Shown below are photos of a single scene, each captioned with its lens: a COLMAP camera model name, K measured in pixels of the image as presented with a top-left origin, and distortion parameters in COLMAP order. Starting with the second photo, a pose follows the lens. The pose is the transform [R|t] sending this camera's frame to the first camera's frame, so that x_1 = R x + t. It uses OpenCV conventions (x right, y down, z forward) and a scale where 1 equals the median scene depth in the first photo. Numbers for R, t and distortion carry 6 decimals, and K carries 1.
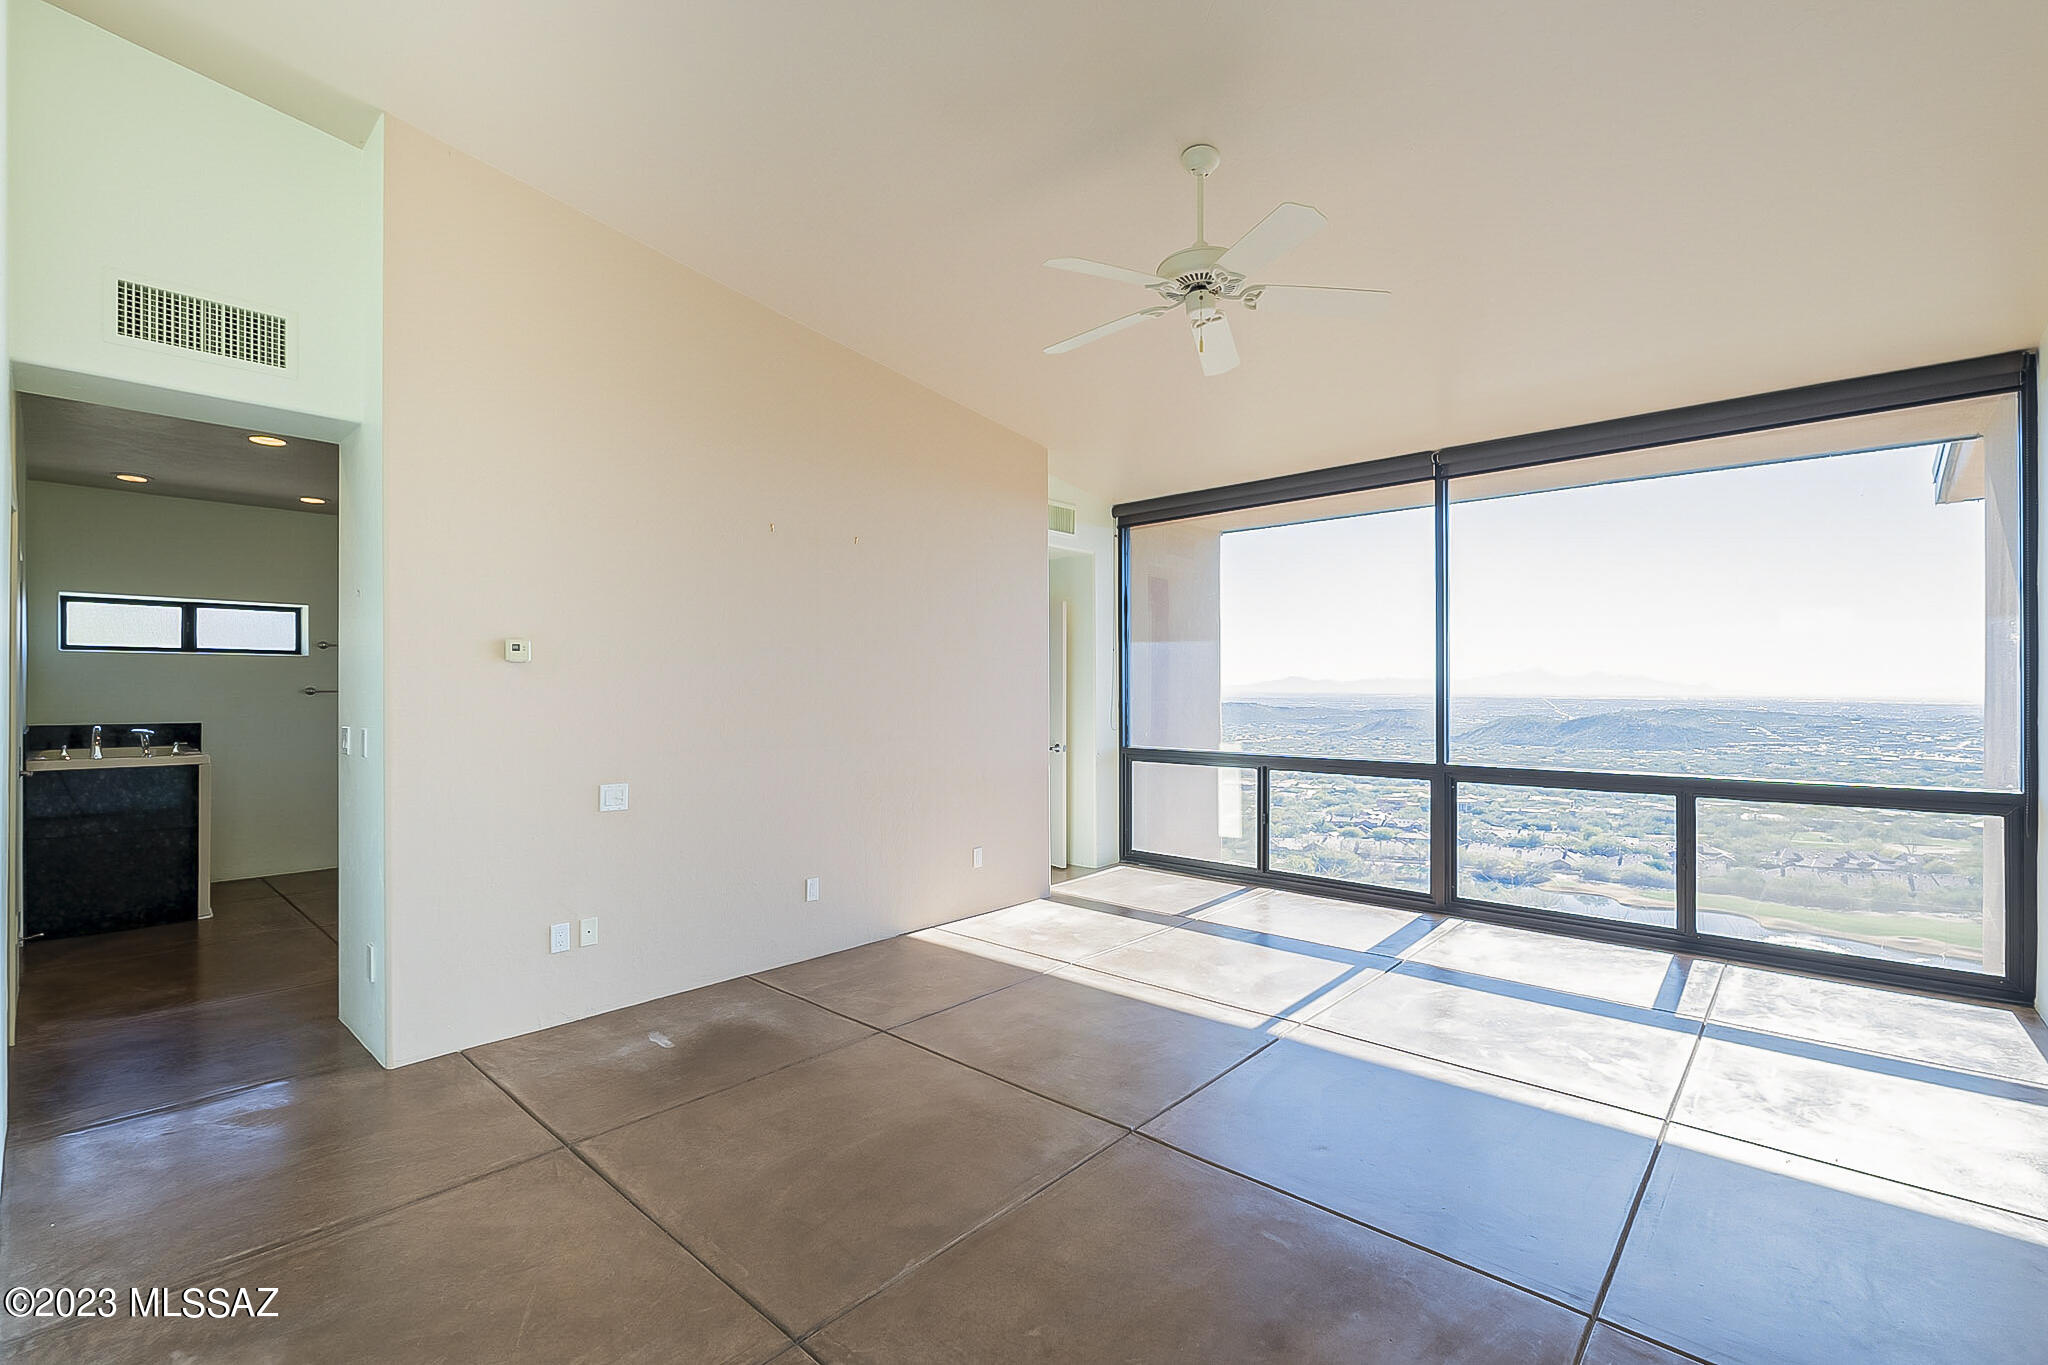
lens RADIAL K [[896.6, 0, 1018.6], [0, 896.6, 691.7], [0, 0, 1]] dist [-0.003009, -0.000147]
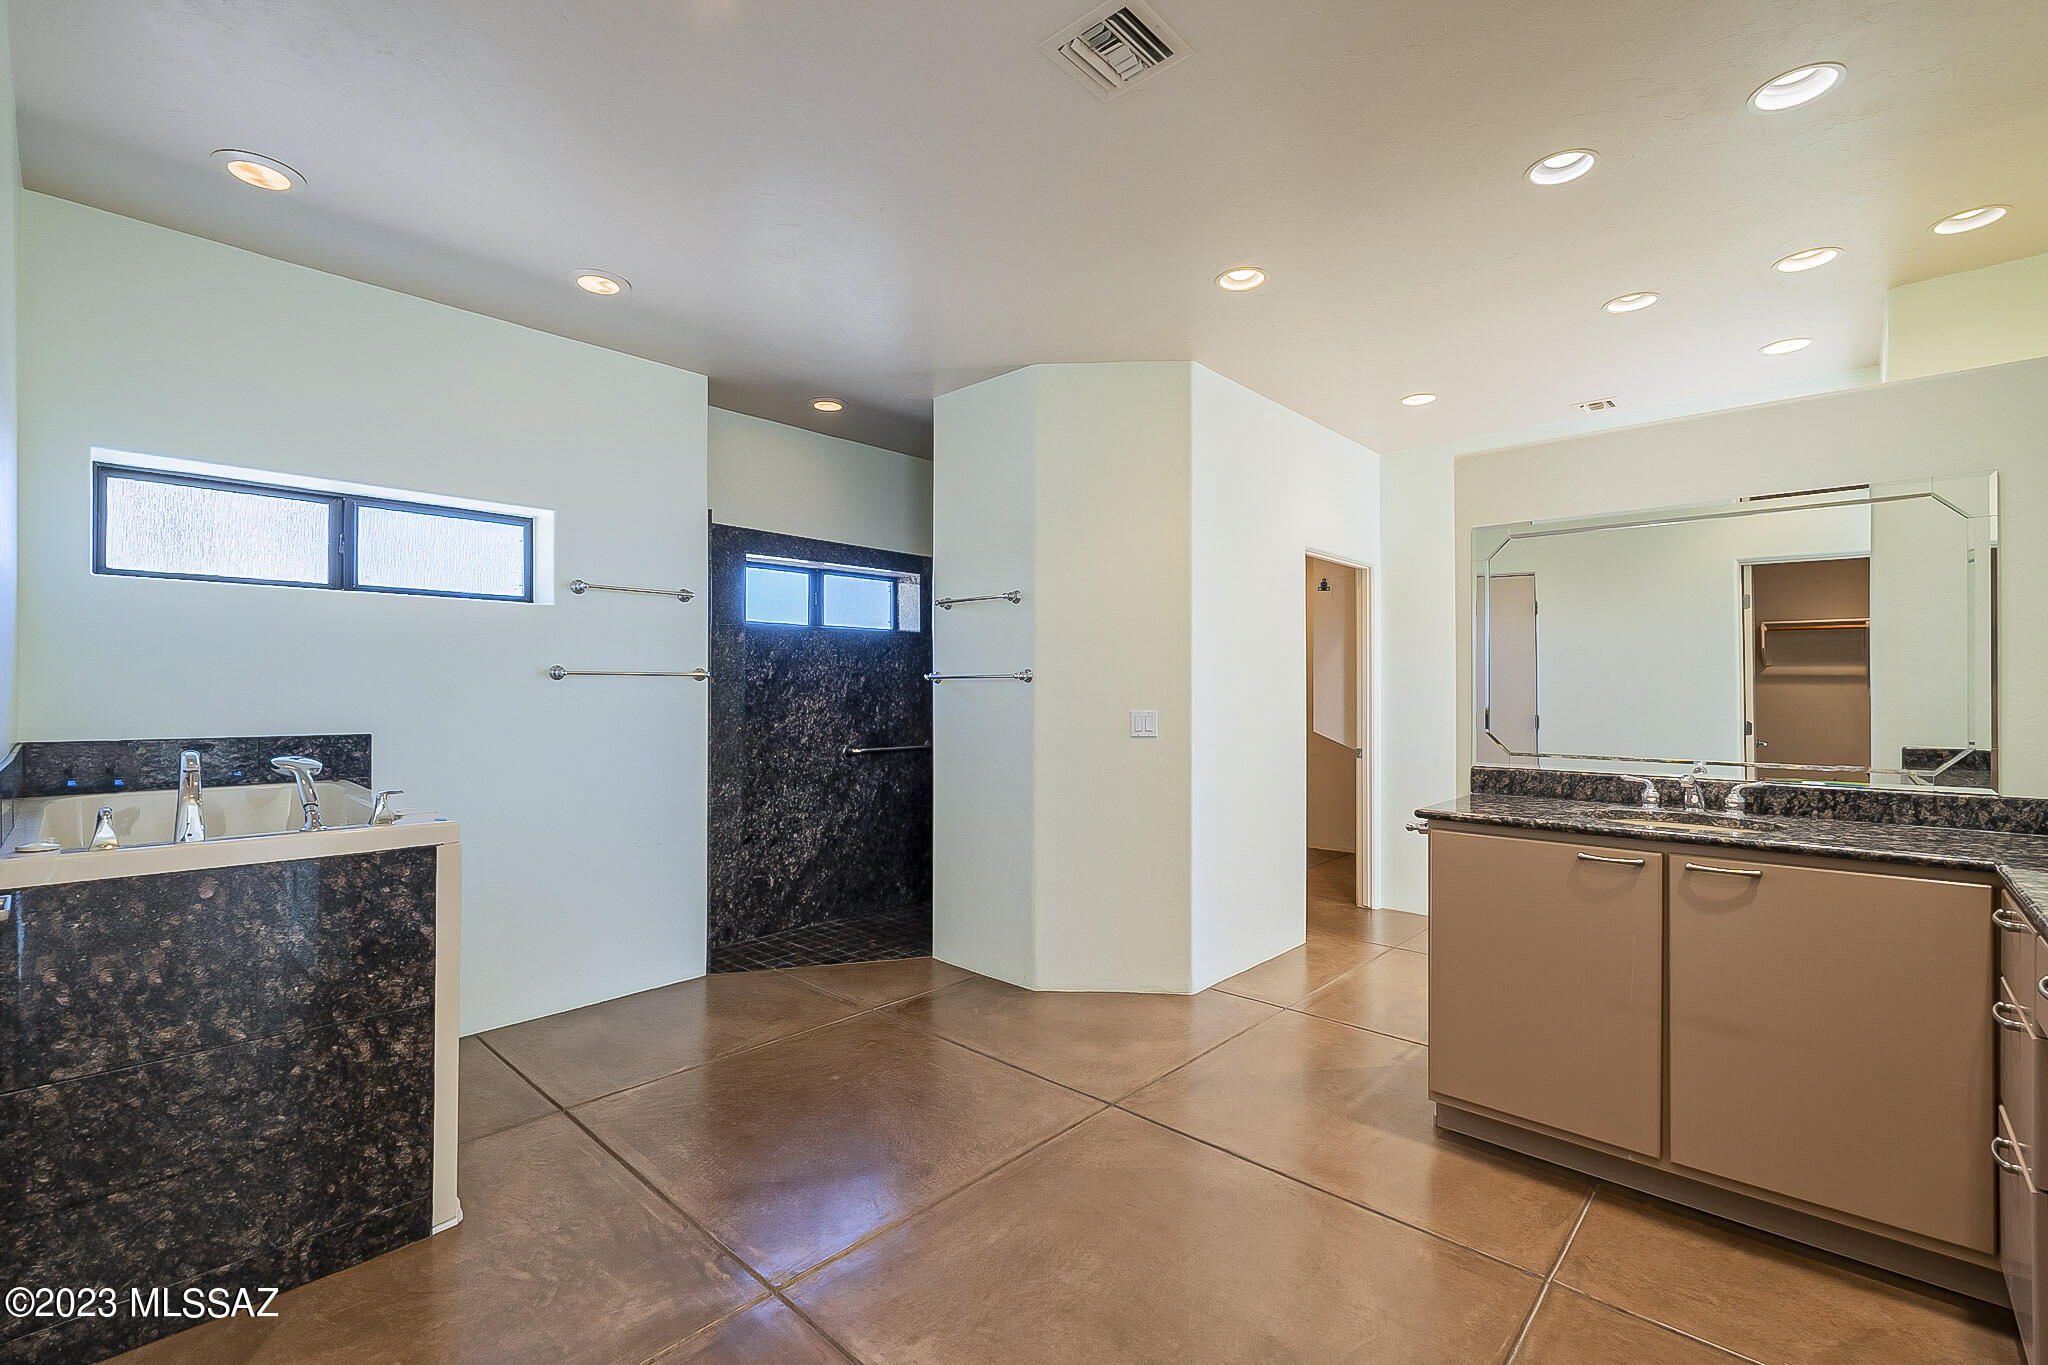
lens RADIAL K [[896.6, 0, 1030.9], [0, 896.6, 669.6], [0, 0, 1]] dist [-0.003009, -0.000147]
pose [[0.999996, 0.002590, 0.000769, -0.399394], [-0.002576, 0.999855, -0.016809, 0.004856], [-0.000813, 0.016807, 0.999858, 0.365848]]
